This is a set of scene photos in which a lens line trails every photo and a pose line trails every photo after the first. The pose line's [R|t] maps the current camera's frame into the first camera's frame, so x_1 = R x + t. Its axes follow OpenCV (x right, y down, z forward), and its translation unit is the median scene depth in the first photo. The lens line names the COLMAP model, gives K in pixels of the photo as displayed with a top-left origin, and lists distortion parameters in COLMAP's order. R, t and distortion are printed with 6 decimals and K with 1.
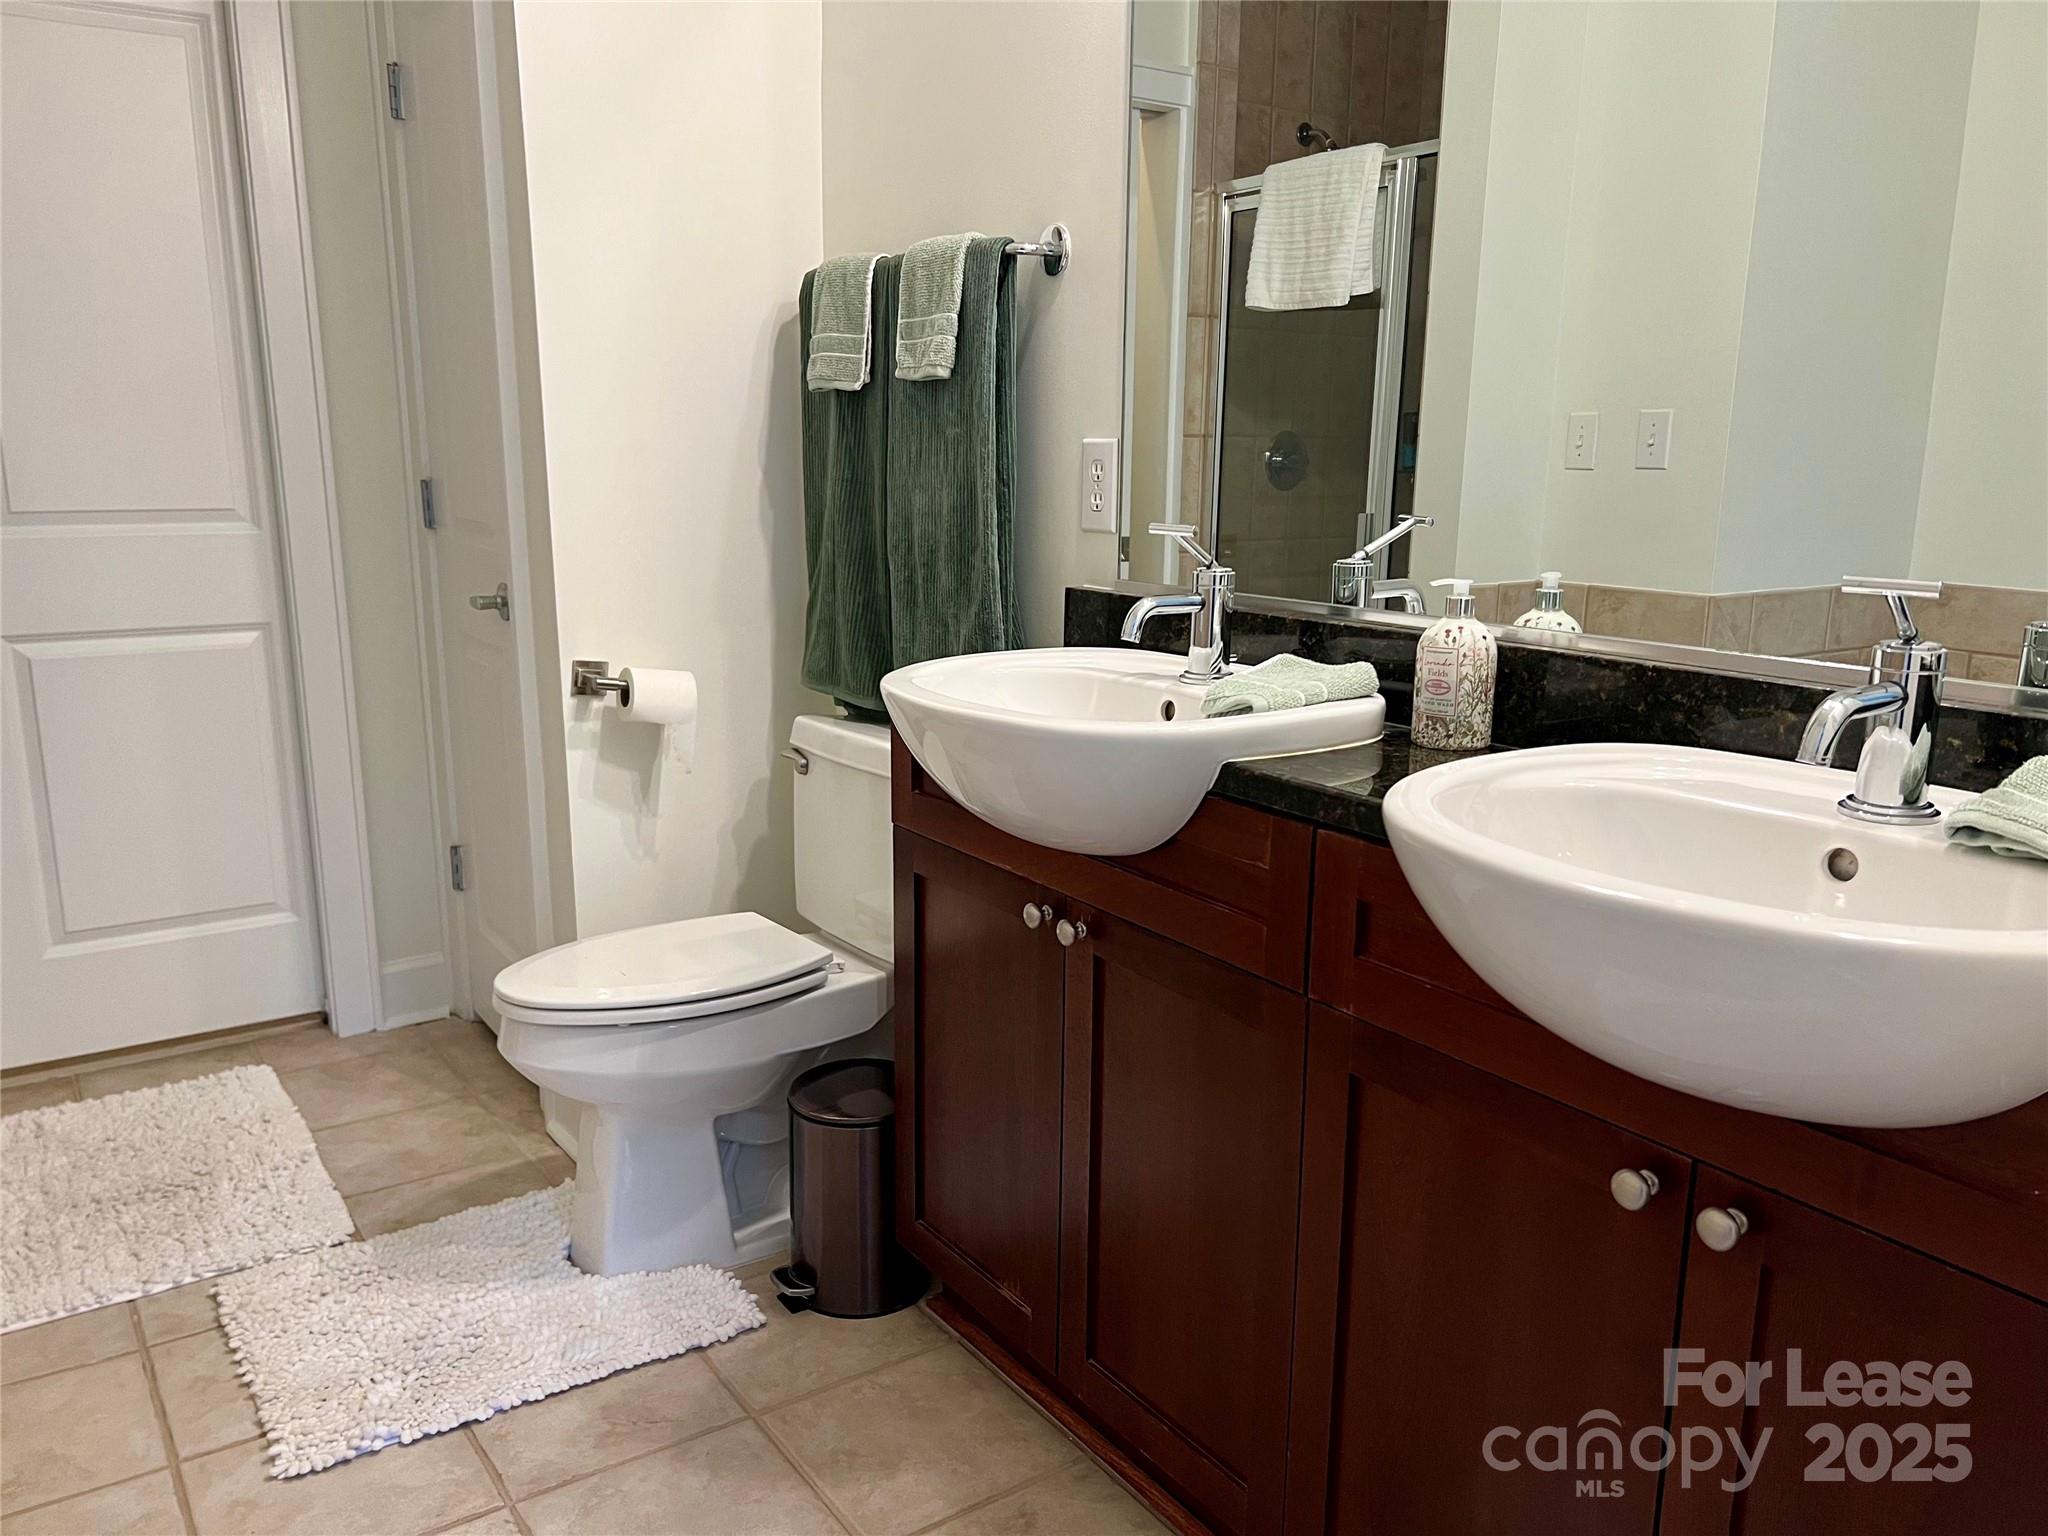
lens RADIAL K [[1516.3, 0, 1015.5], [0, 1516.3, 773.0], [0, 0, 1]] dist [0.055441, -0.067294]
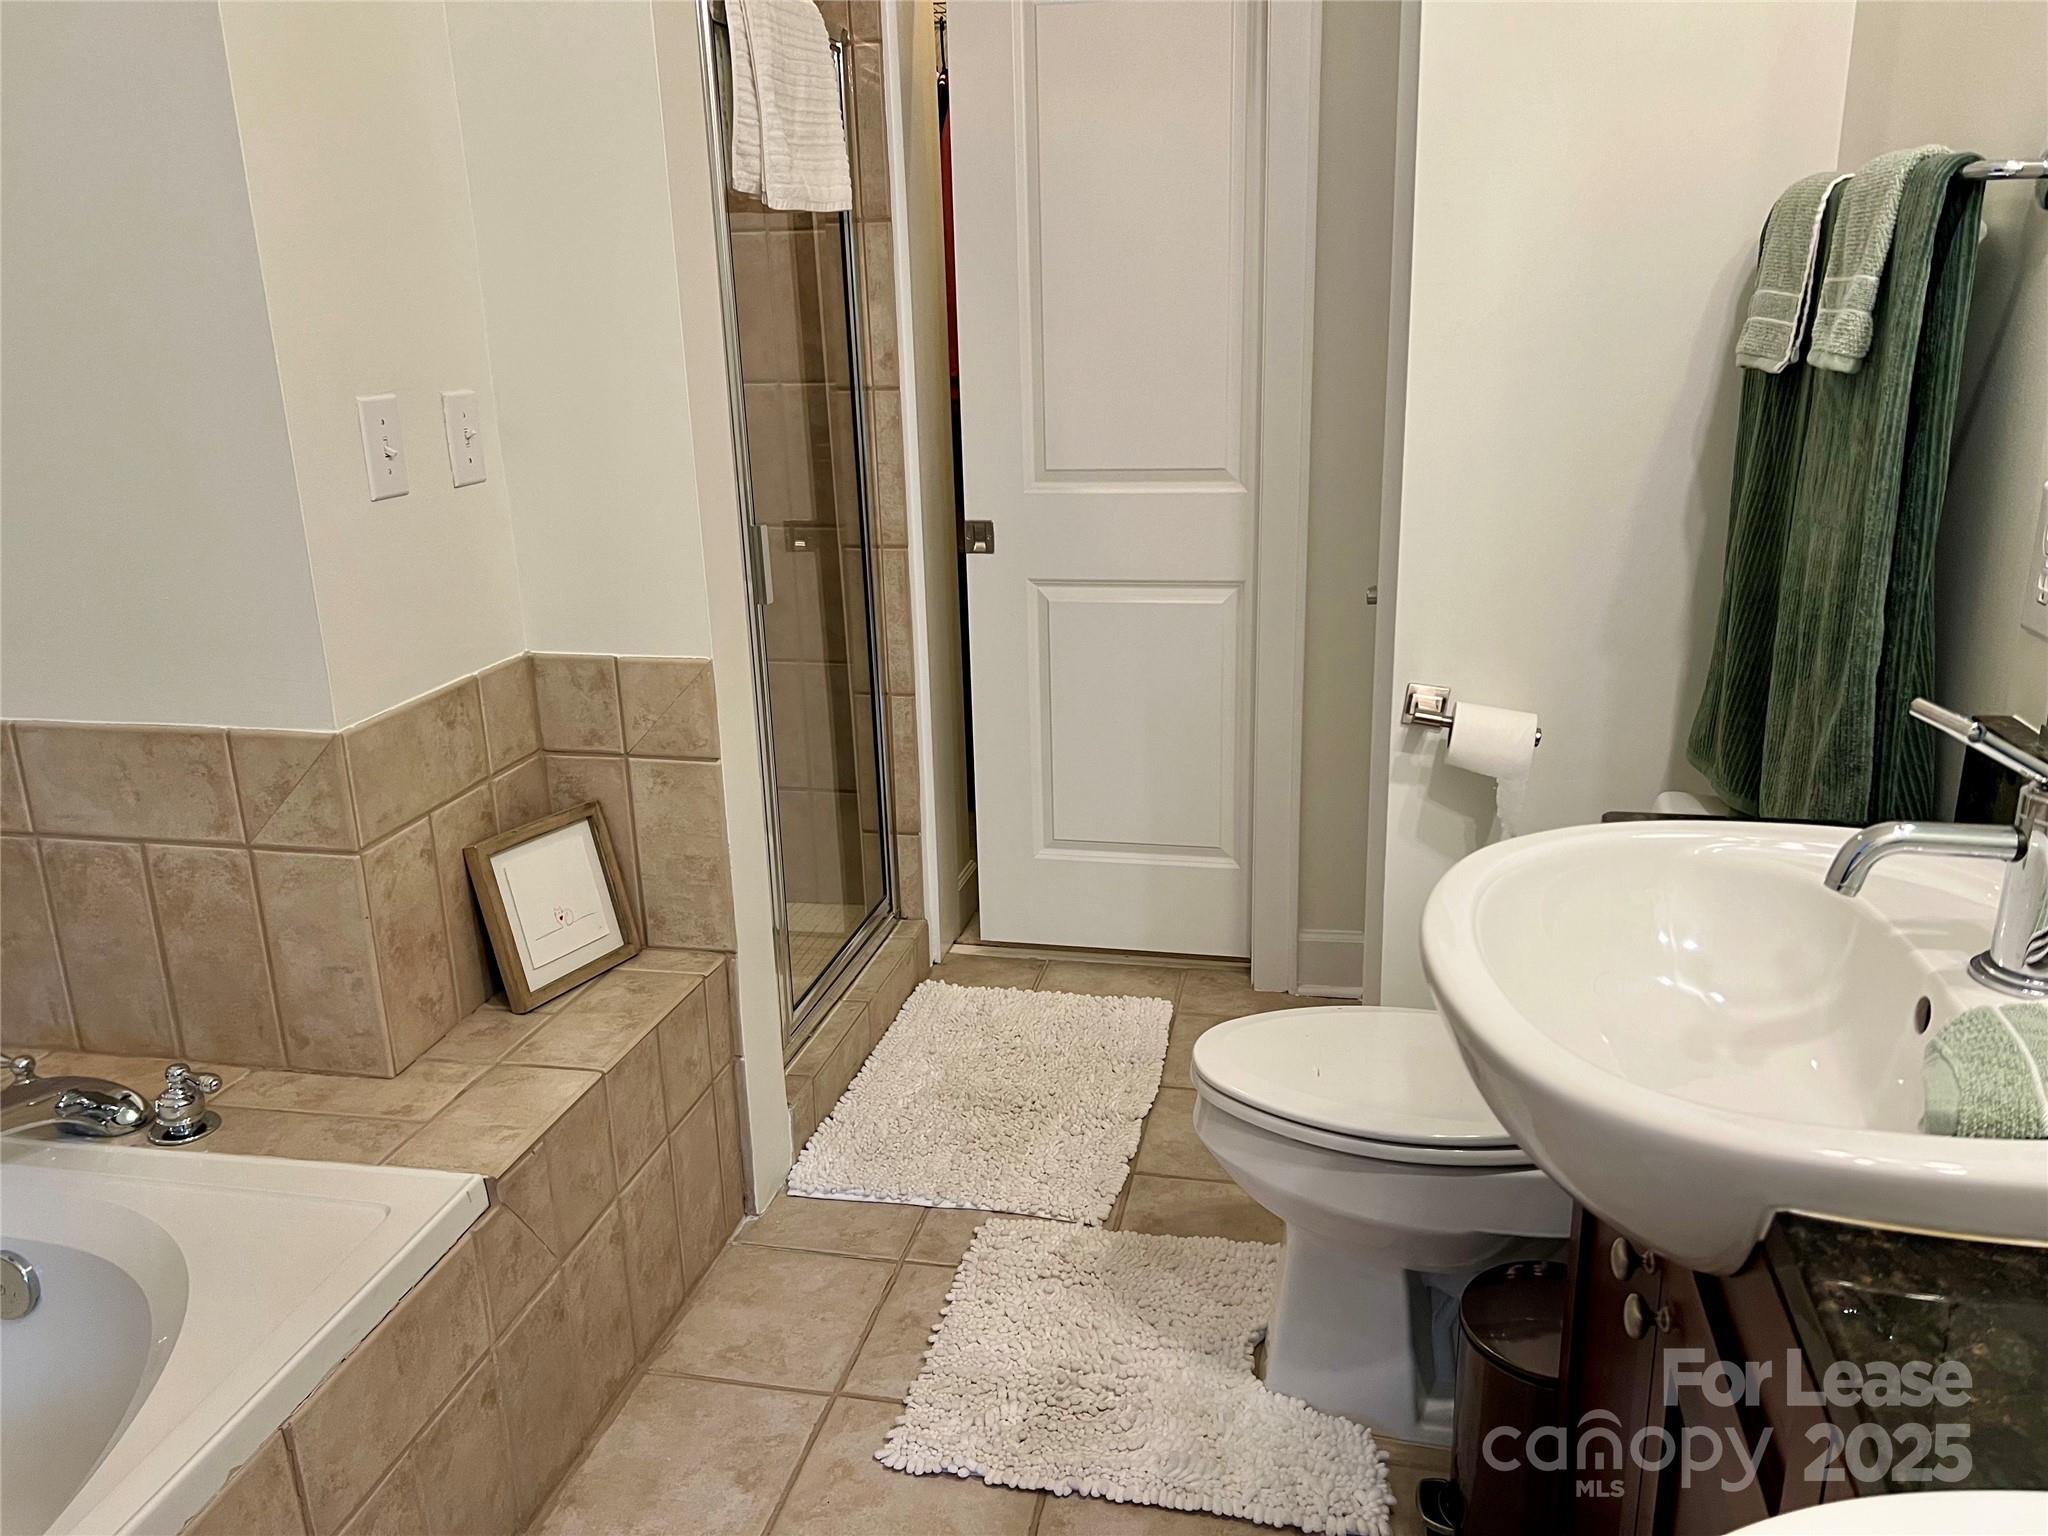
lens RADIAL K [[1516.3, 0, 1026.7], [0, 1516.3, 760.3], [0, 0, 1]] dist [0.055441, -0.067294]
pose [[0.698181, 0.176338, -0.693864, 0.190915], [-0.125922, 0.984329, 0.123451, -0.125510], [0.704760, 0.001181, 0.709445, 0.262262]]
